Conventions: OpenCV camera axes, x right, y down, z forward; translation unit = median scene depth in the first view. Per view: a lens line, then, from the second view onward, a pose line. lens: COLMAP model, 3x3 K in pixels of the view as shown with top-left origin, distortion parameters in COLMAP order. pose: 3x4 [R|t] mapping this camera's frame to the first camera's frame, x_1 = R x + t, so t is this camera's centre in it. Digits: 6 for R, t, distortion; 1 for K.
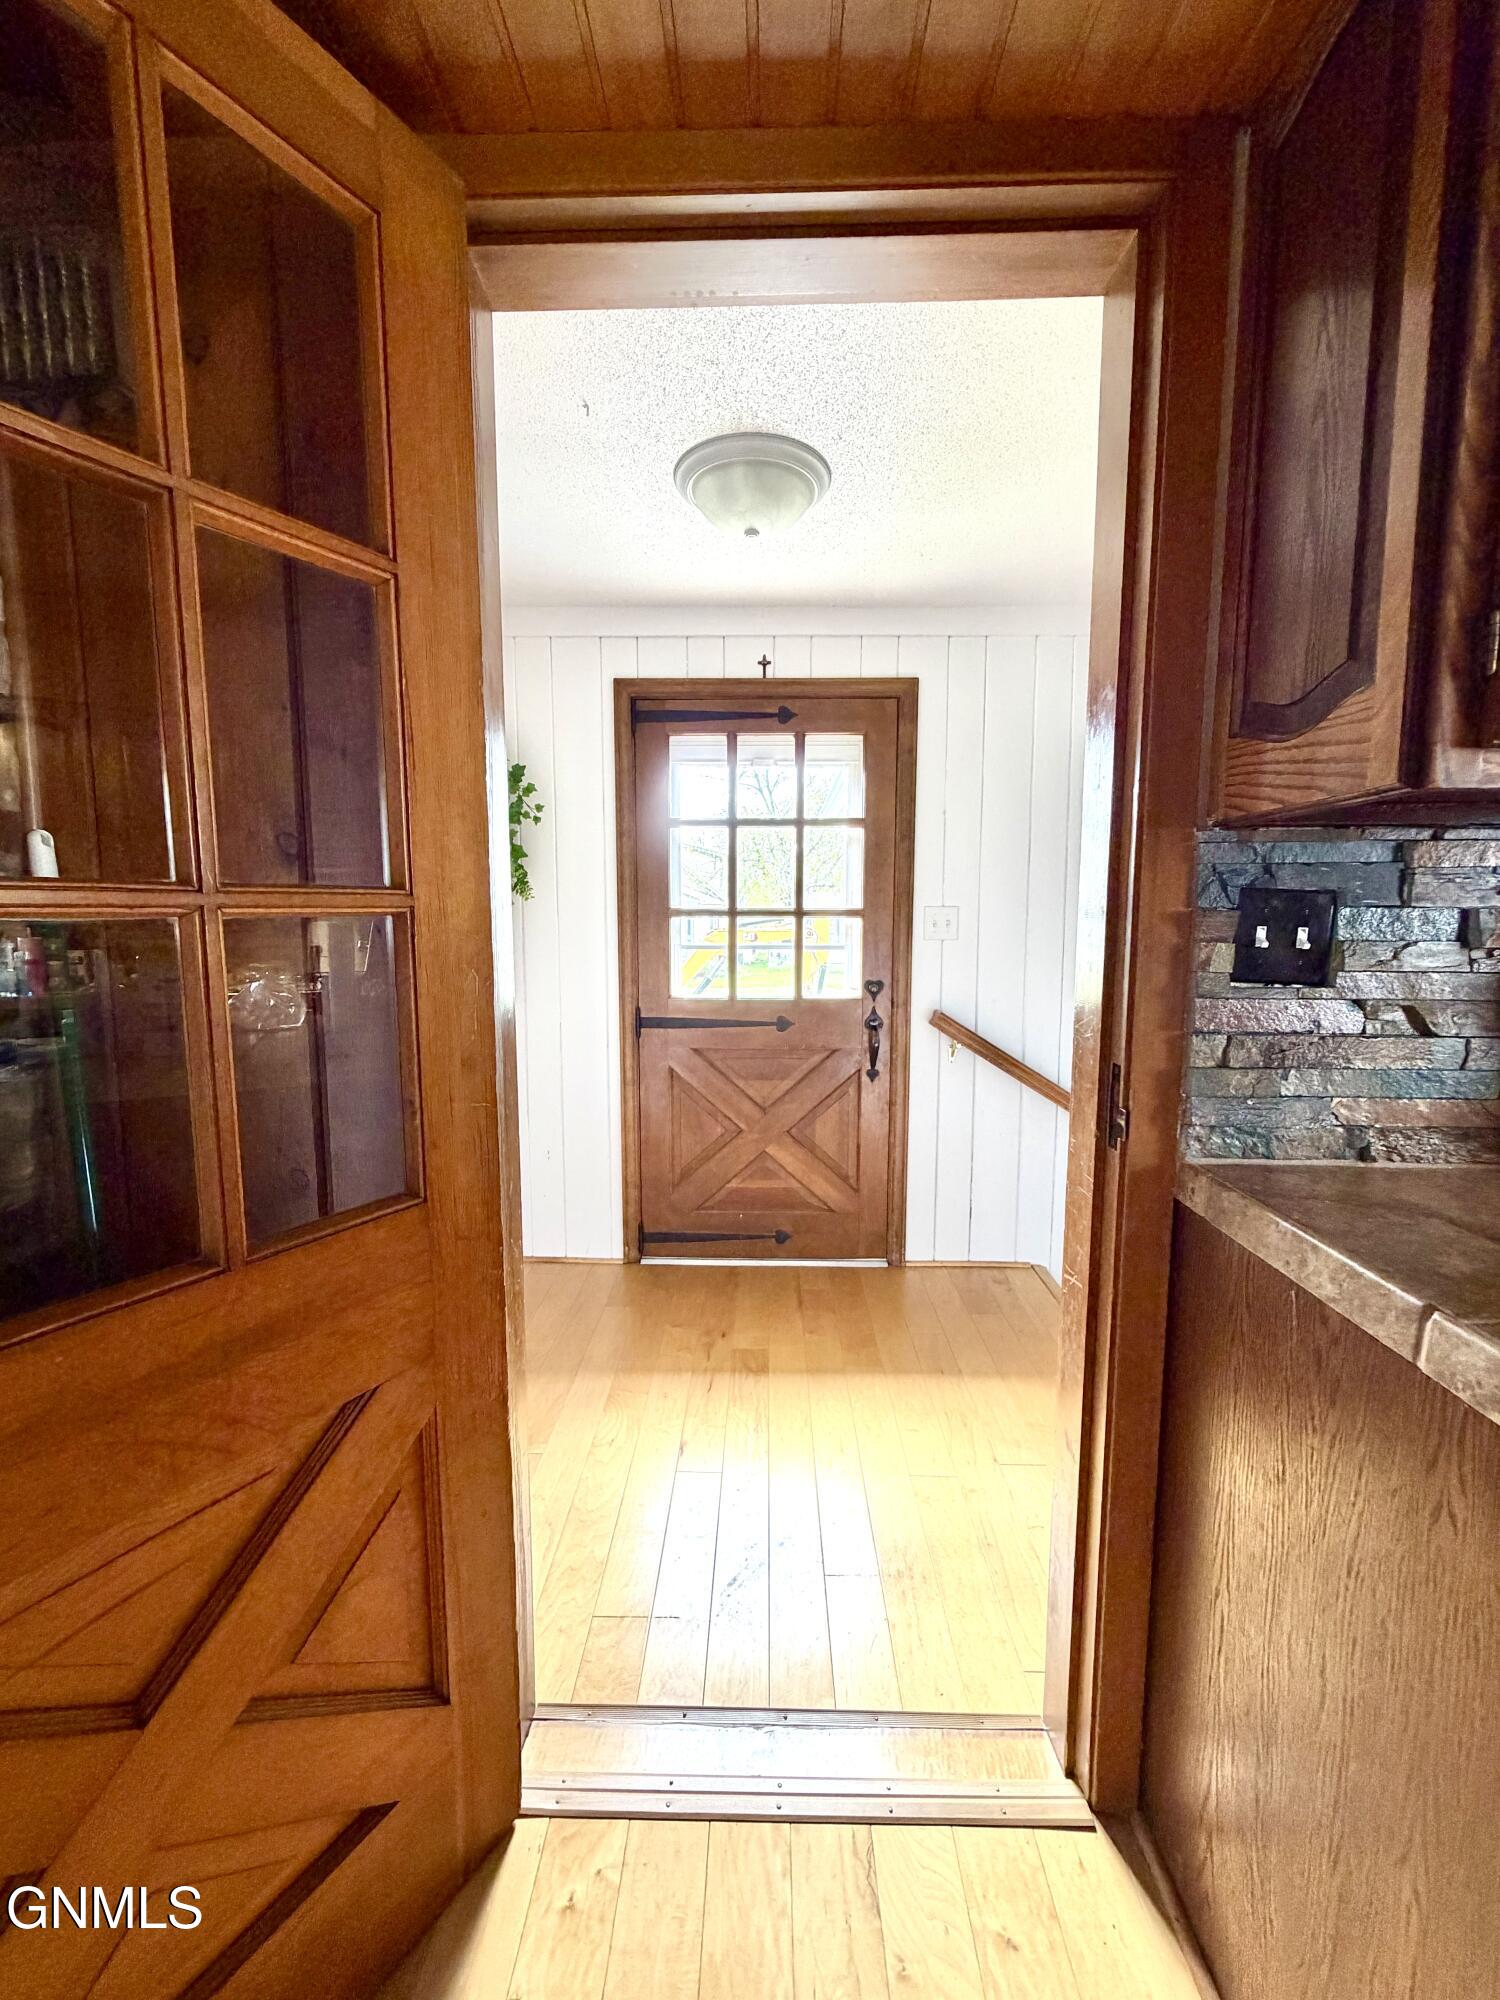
lens RADIAL K [[796.2, 0, 750.0], [0, 796.2, 1000.0], [0, 0, 1]] dist [0.000099, 0.000083]
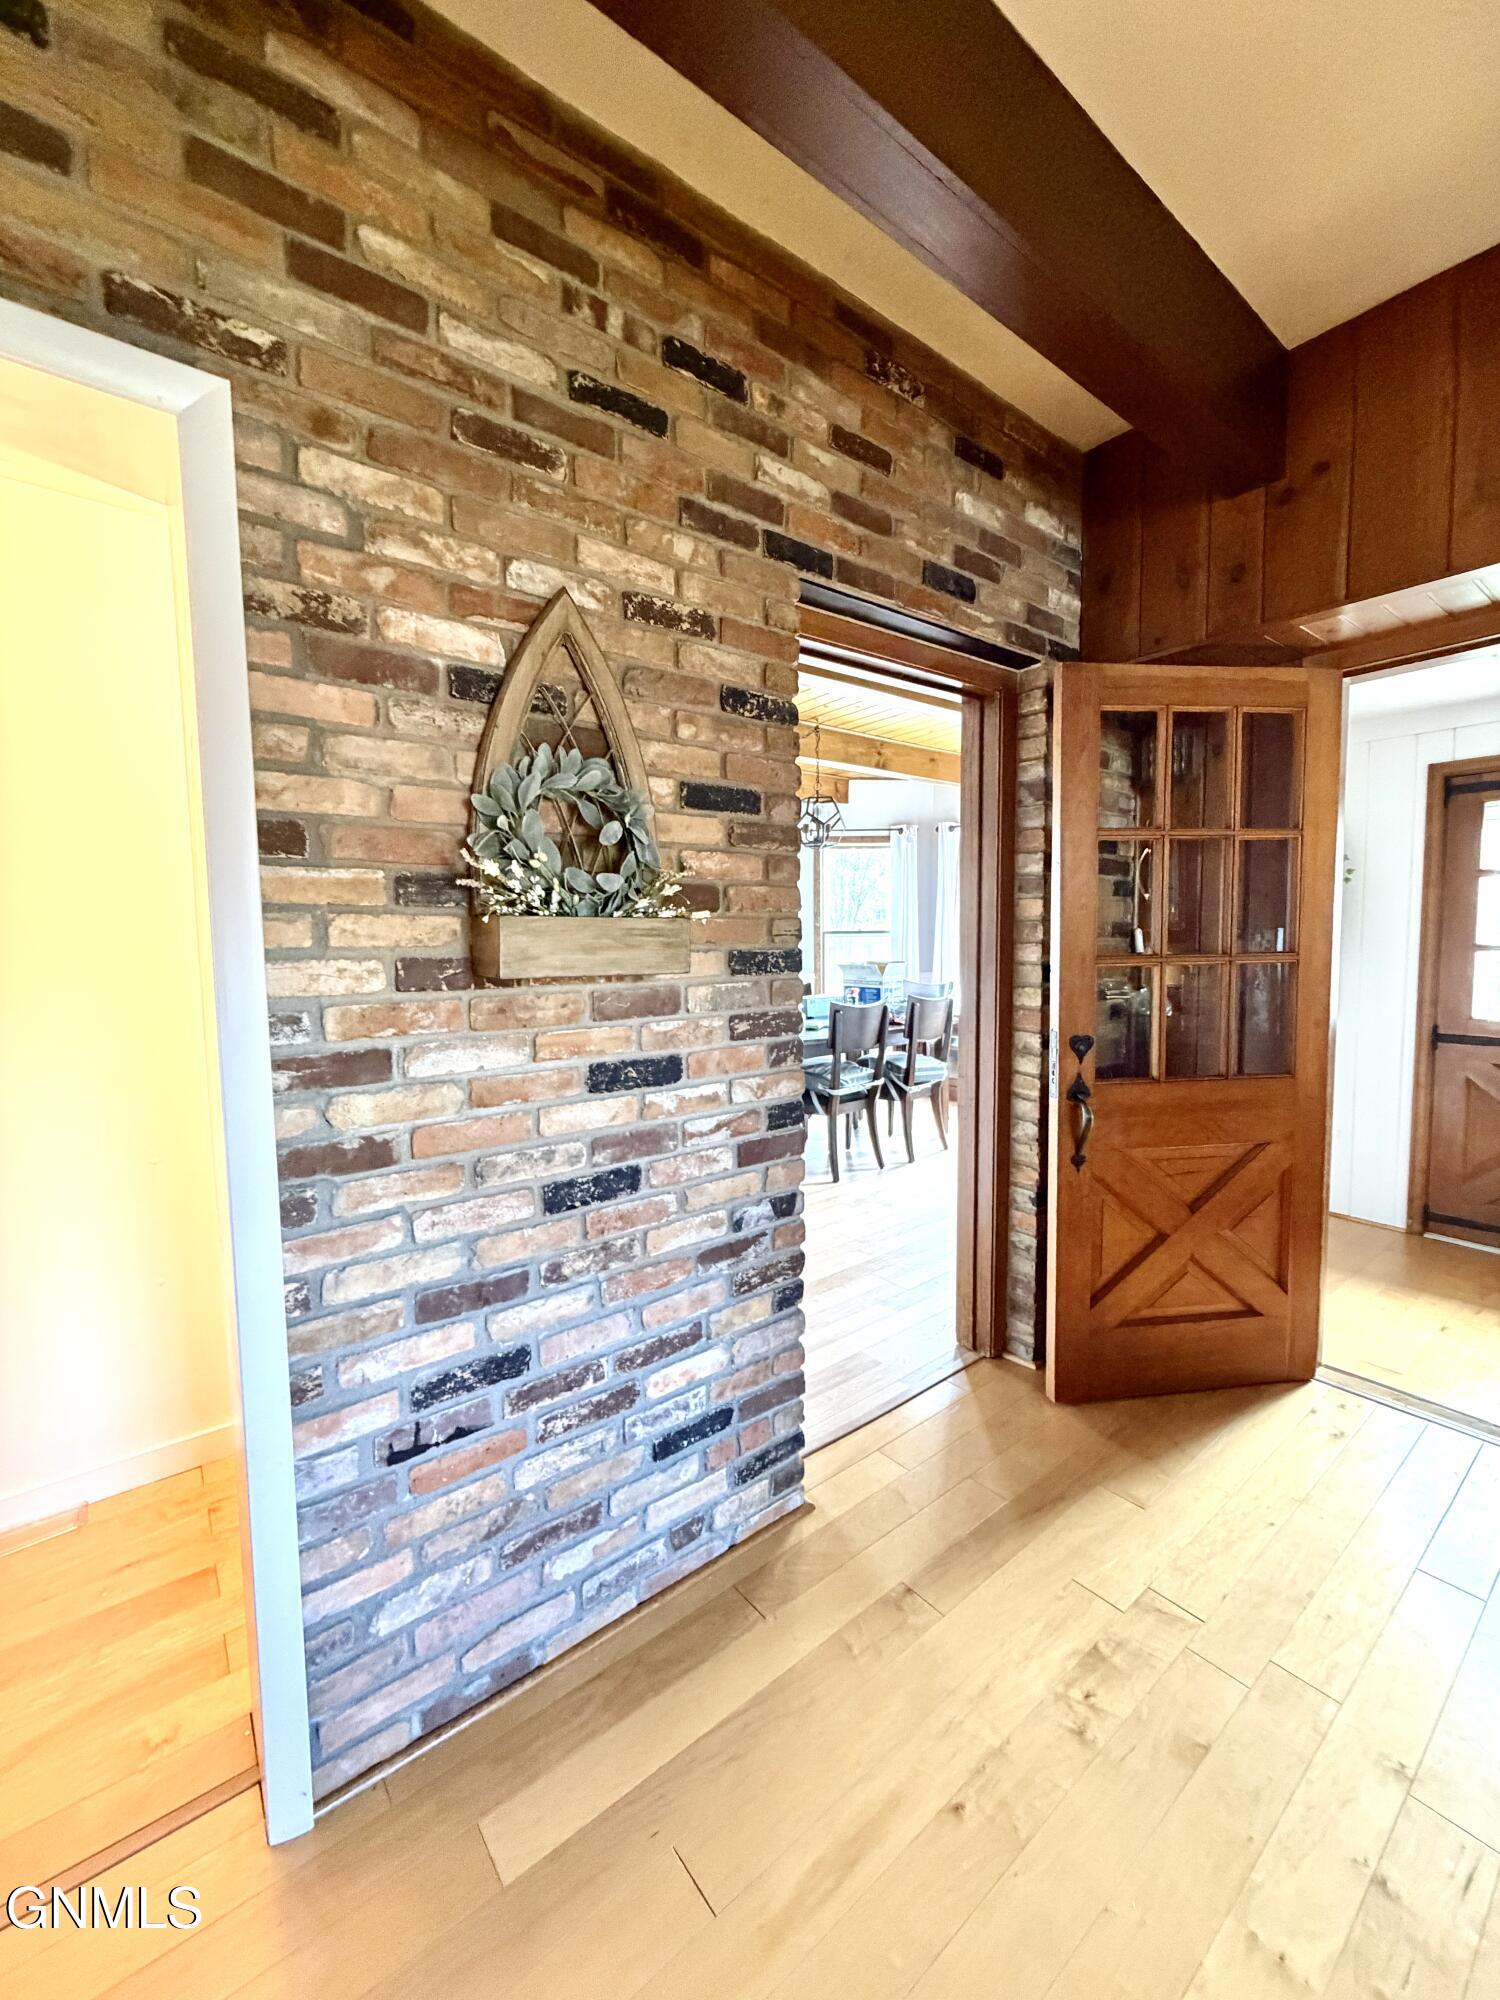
lens RADIAL K [[796.2, 0, 750.0], [0, 796.2, 1000.0], [0, 0, 1]] dist [0.000099, 0.000083]
pose [[0.636658, 0.046907, -0.769718, 0.135016], [-0.067544, 0.997704, 0.004932, 0.037445], [0.768183, 0.048850, 0.638365, -0.621817]]
